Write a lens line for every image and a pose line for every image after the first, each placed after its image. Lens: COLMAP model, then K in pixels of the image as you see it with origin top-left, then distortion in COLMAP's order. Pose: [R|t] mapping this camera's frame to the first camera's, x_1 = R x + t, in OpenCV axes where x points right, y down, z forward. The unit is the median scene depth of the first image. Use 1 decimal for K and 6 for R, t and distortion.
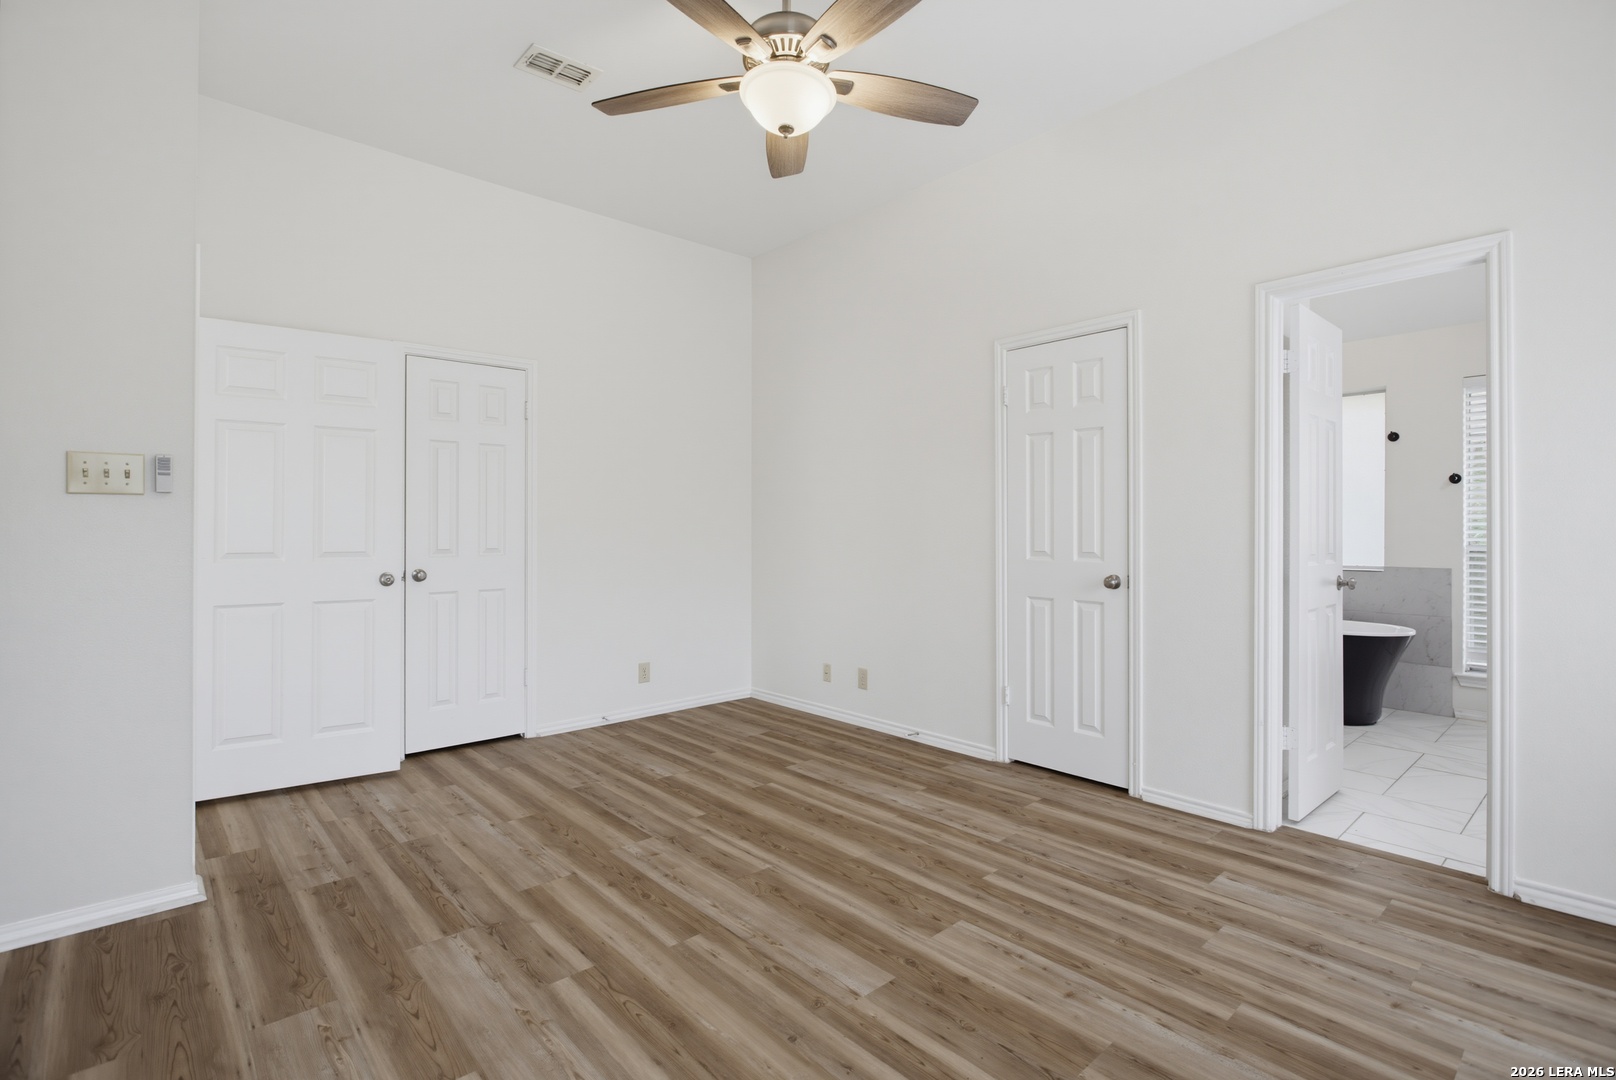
lens RADIAL K [[758.2, 0, 795.0], [0, 758.2, 530.4], [0, 0, 1]] dist [-0.008618, 0.001612]
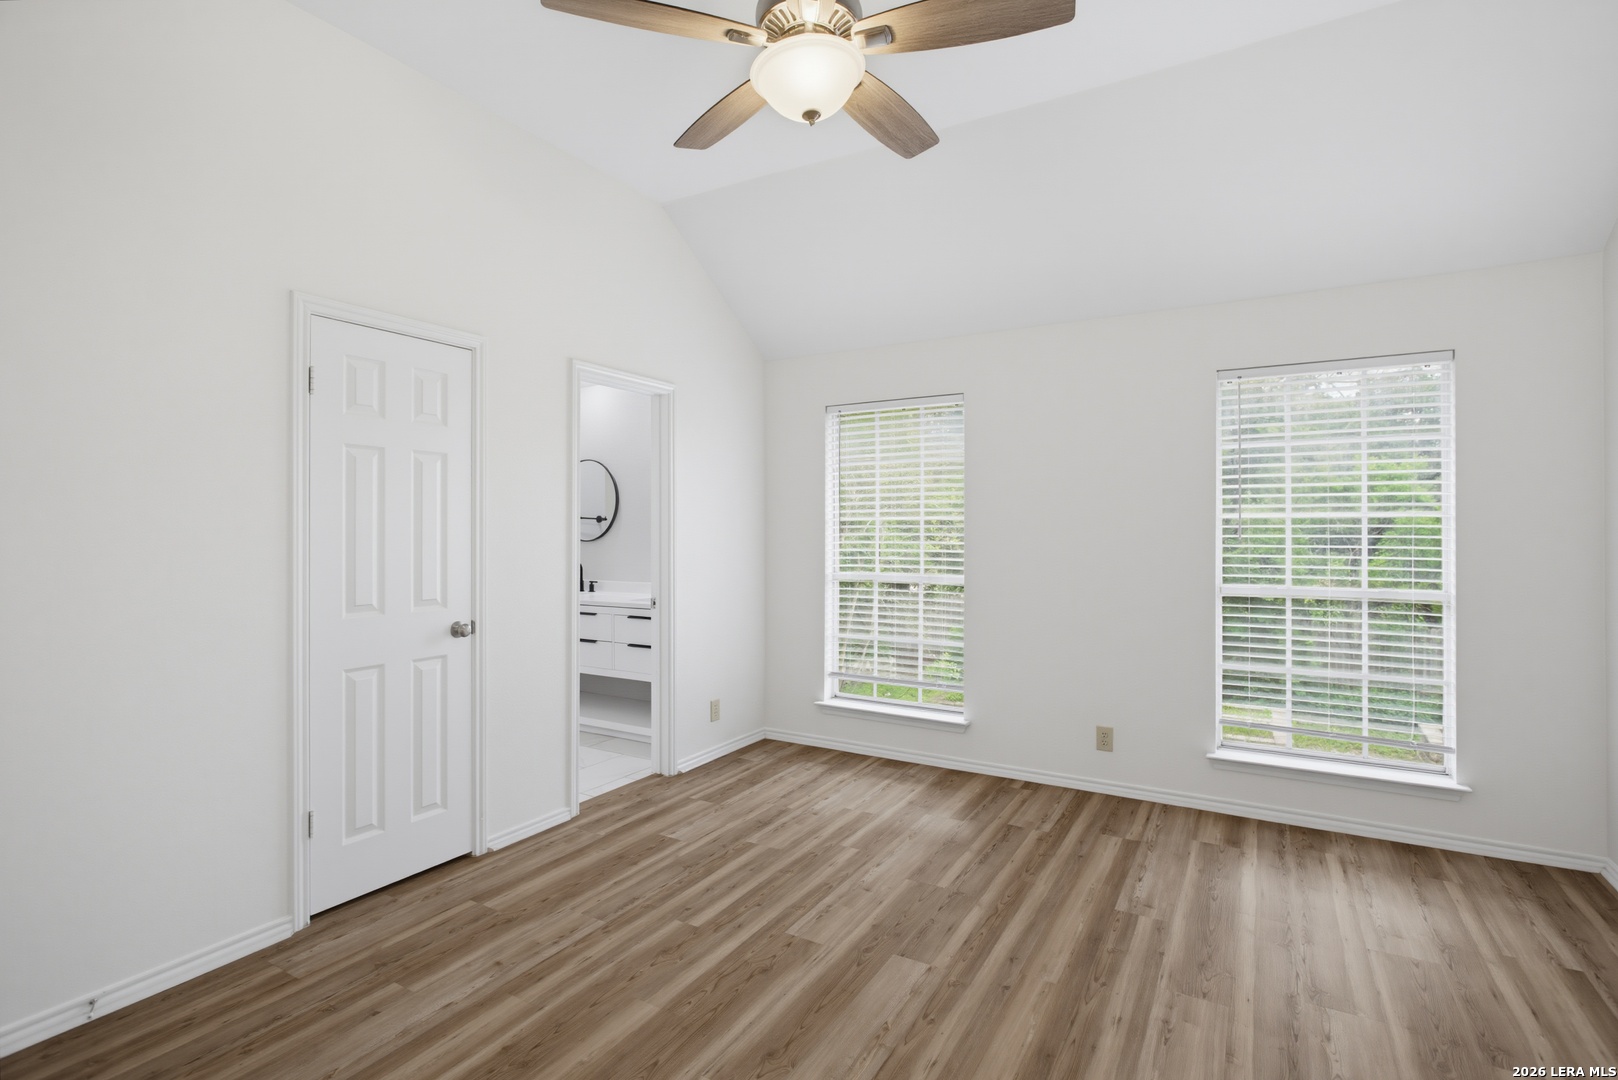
lens RADIAL K [[759.1, 0, 828.9], [0, 759.1, 502.5], [0, 0, 1]] dist [-0.008618, 0.001612]
pose [[-0.321676, 0.040020, 0.946004, -0.712765], [0.005692, 0.999170, -0.040334, -0.054338], [-0.946833, -0.007590, -0.321636, 1.063902]]
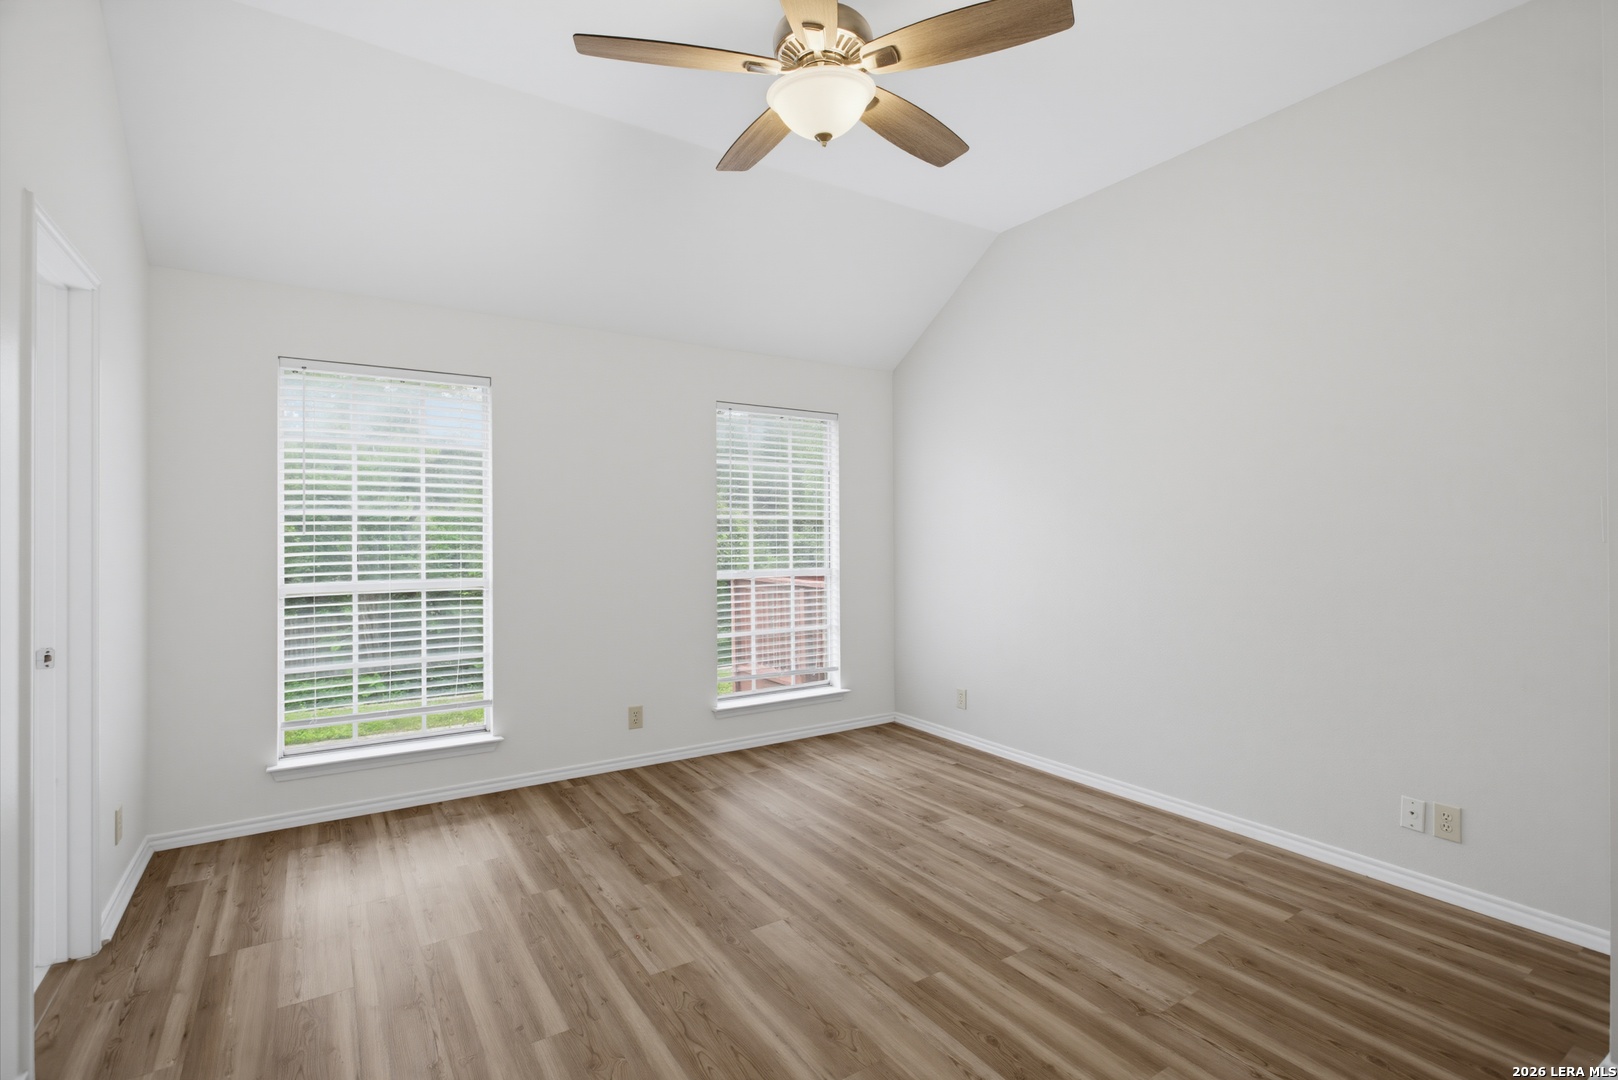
lens RADIAL K [[759.1, 0, 810.0], [0, 759.1, 535.5], [0, 0, 1]] dist [-0.008618, 0.001612]
pose [[-0.989826, 0.001352, 0.142277, -0.104440], [0.003286, 0.999905, 0.013362, -0.060116], [-0.142245, 0.013693, -0.989737, 1.591936]]
